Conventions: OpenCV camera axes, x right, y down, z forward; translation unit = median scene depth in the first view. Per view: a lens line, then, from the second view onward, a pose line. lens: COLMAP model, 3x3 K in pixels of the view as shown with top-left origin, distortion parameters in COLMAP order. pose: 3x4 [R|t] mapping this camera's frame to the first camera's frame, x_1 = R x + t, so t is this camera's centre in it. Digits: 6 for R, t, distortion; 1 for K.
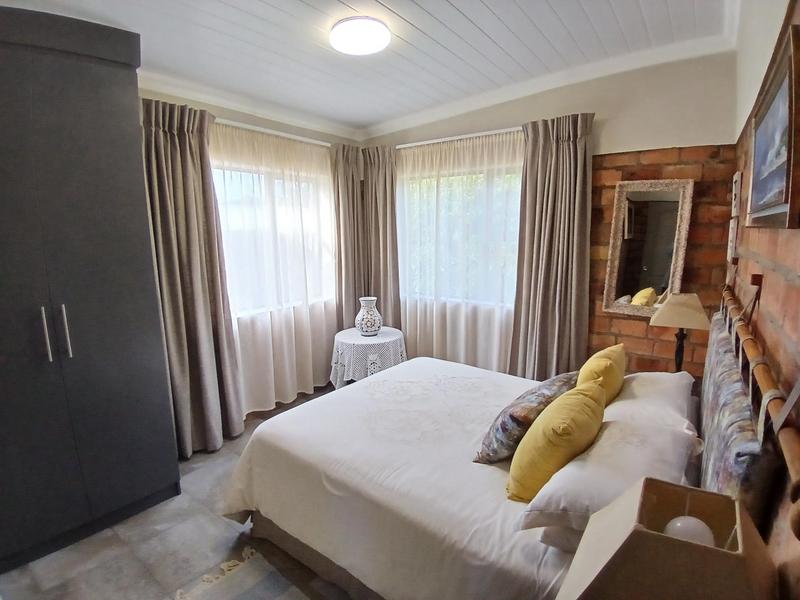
lens RADIAL K [[403.0, 0, 400.0], [0, 403.0, 300.0], [0, 0, 1]] dist [0.001283, -0.050536]
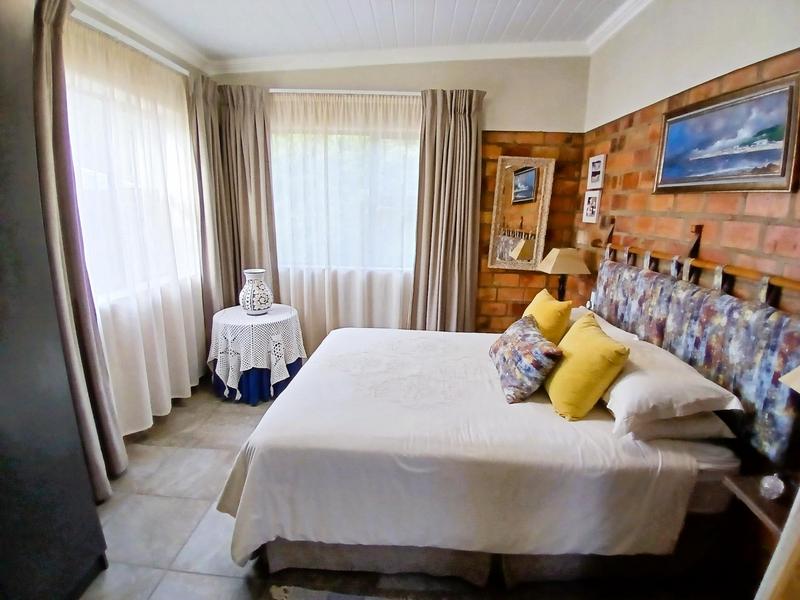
lens RADIAL K [[405.5, 0, 402.2], [0, 405.5, 301.6], [0, 0, 1]] dist [0.002900, -0.043308]
pose [[0.824325, -0.098269, 0.557522, -0.377675], [0.061794, 0.994553, 0.083935, 0.010665], [-0.562734, -0.034738, 0.825908, 0.158098]]
